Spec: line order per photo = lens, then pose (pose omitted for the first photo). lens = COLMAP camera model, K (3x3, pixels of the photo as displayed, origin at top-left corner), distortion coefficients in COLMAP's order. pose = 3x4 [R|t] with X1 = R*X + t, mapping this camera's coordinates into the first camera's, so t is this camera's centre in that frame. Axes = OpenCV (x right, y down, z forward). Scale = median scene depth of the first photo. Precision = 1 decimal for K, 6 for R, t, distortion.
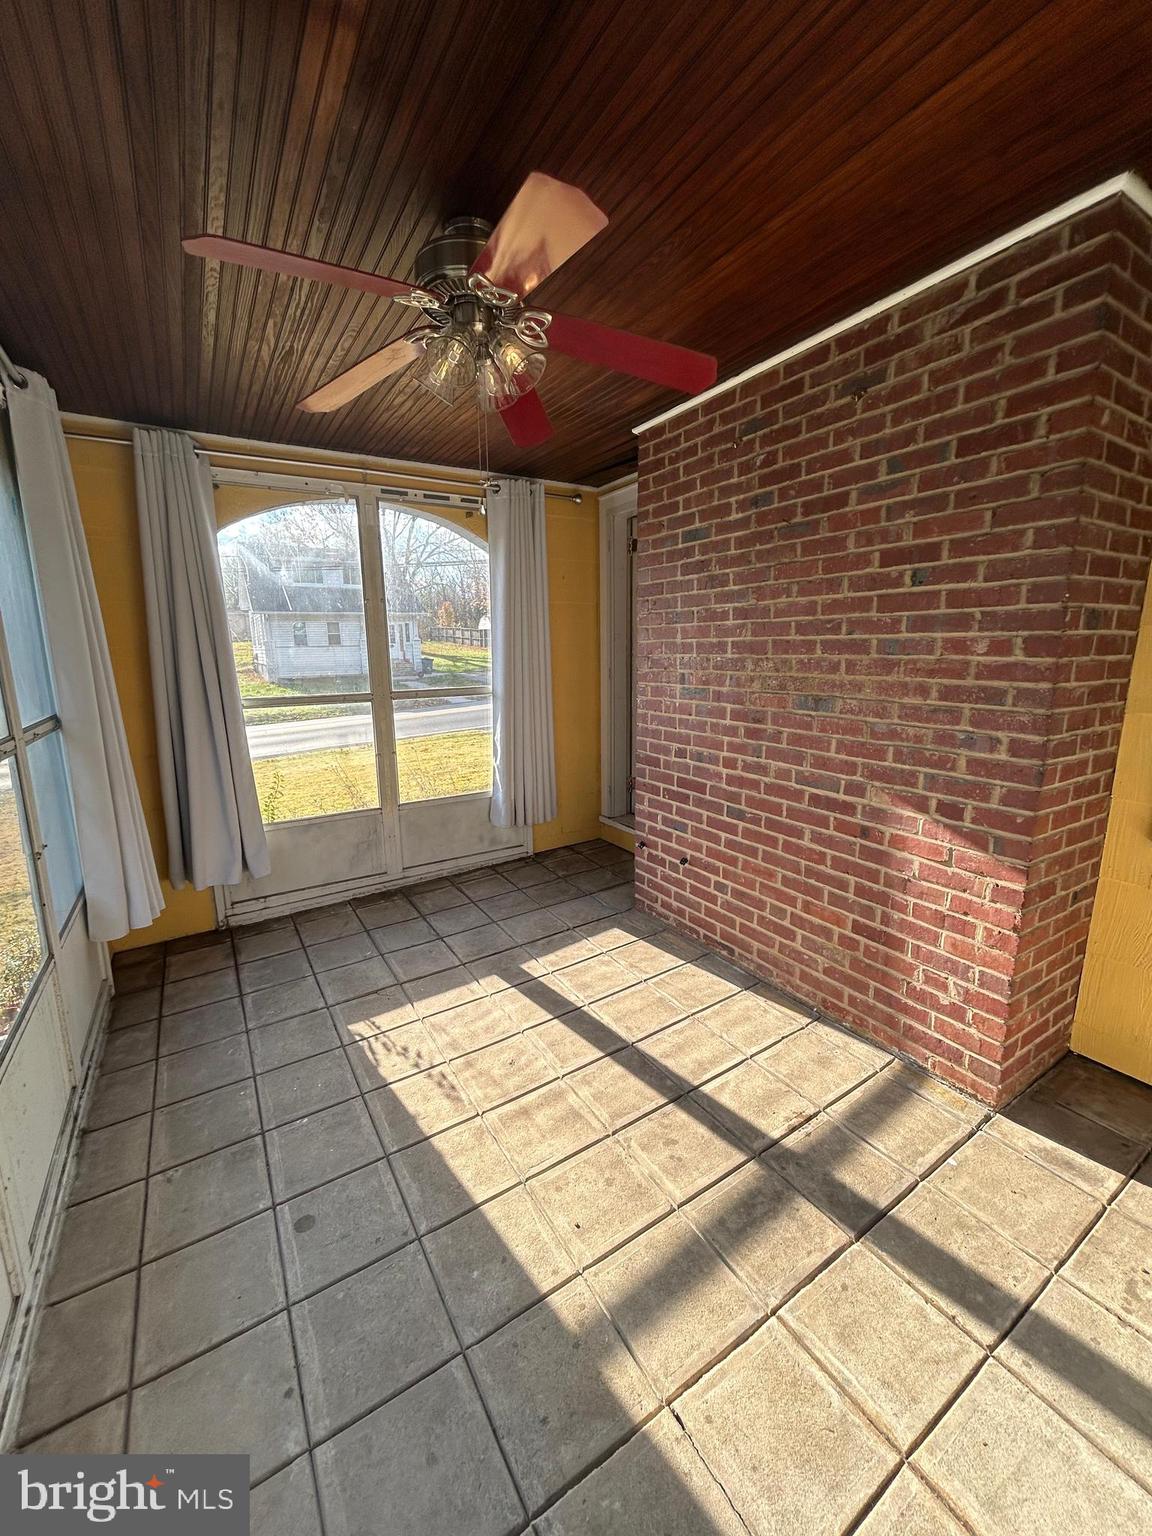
lens RADIAL K [[616.7, 0, 579.6], [0, 616.7, 766.1], [0, 0, 1]] dist [-0.000474, 0.001449]
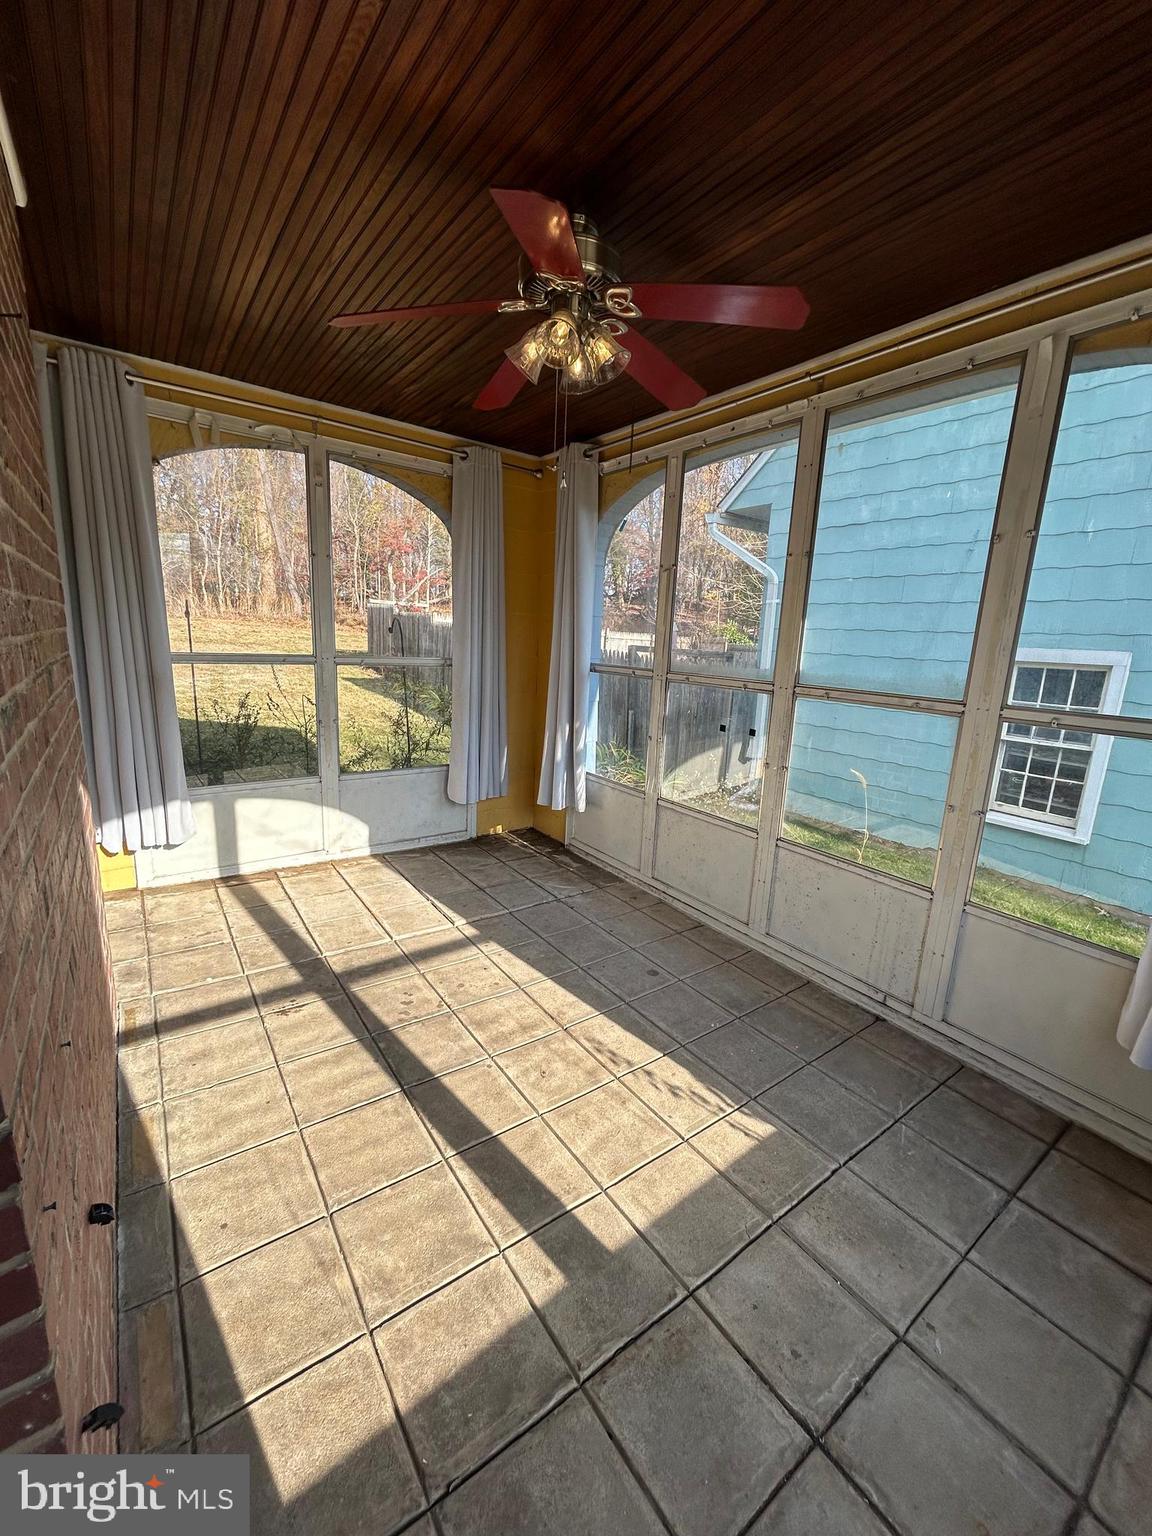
lens RADIAL K [[616.7, 0, 576.2], [0, 616.7, 770.3], [0, 0, 1]] dist [-0.000474, 0.001449]
pose [[-0.997070, -0.017939, -0.074360, -0.087378], [-0.045425, 0.920996, 0.386915, -0.305615], [0.061544, 0.389159, -0.919112, 1.813177]]
